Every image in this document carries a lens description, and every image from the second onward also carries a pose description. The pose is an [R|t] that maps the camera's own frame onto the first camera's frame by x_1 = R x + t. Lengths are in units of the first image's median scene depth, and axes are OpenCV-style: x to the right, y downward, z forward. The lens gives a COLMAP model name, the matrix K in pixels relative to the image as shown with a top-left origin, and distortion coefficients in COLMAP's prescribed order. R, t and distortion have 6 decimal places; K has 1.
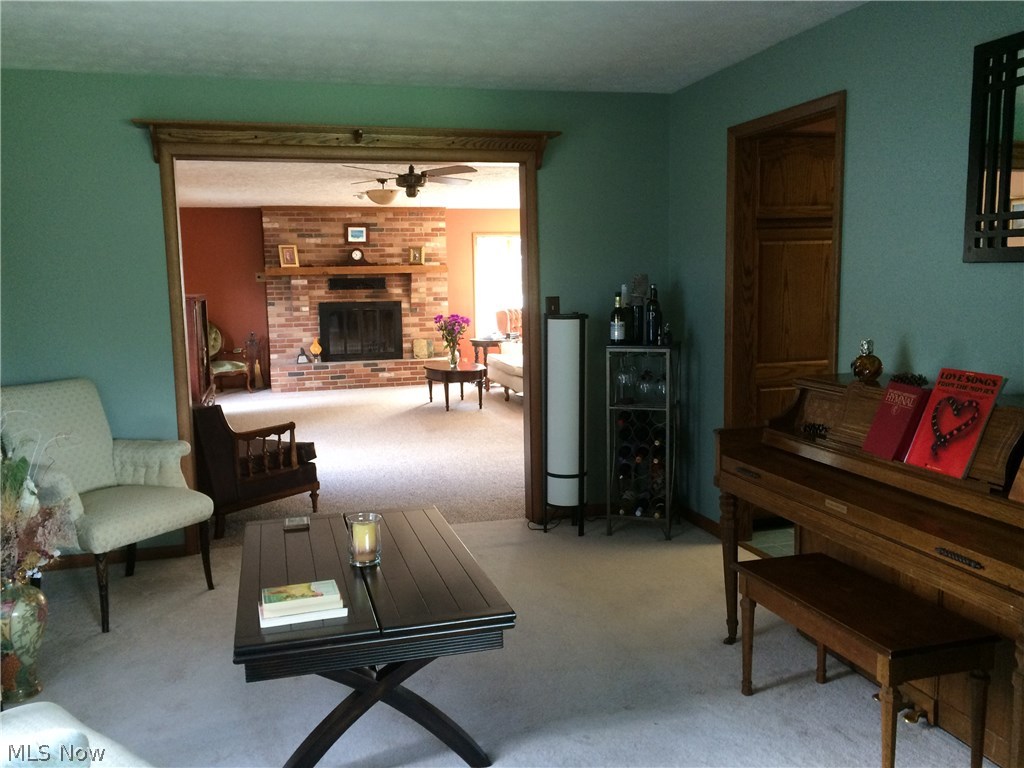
lens RADIAL K [[863.3, 0, 511.9], [0, 863.3, 384.4], [0, 0, 1]] dist [0.006350, 0.000838]
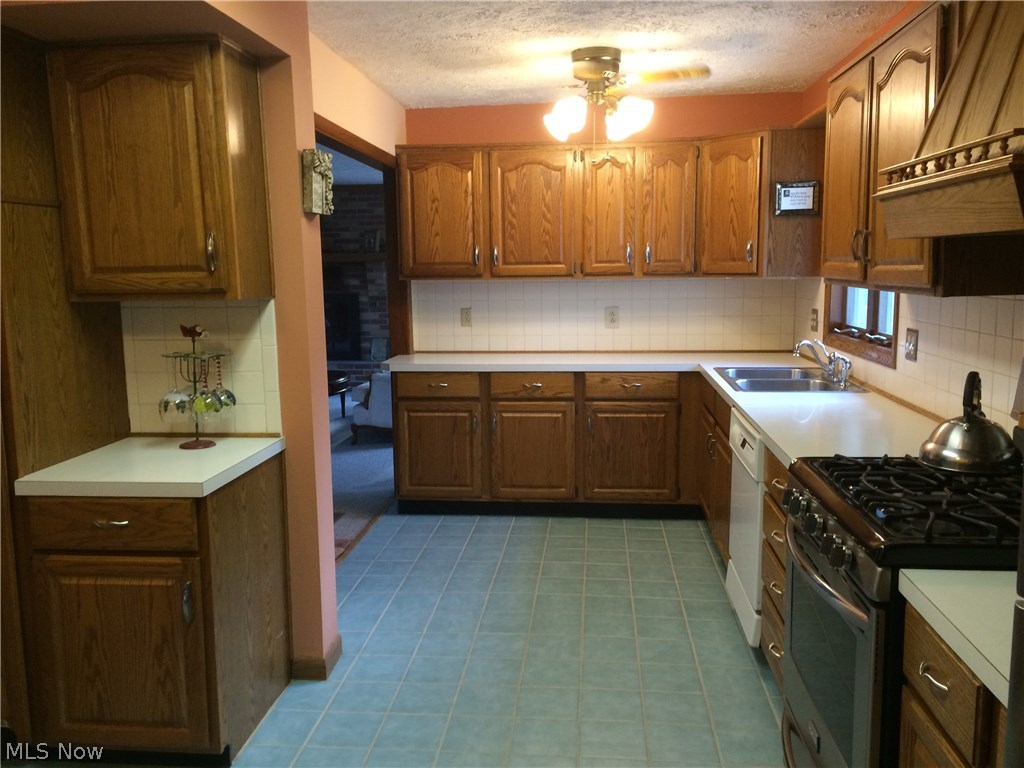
lens RADIAL K [[863.3, 0, 512.4], [0, 863.3, 385.3], [0, 0, 1]] dist [0.006350, 0.000838]
pose [[0.930592, 0.057333, -0.361540, 0.336391], [-0.048957, 0.998279, 0.032292, -0.040440], [0.362769, -0.012351, 0.931797, 0.247059]]
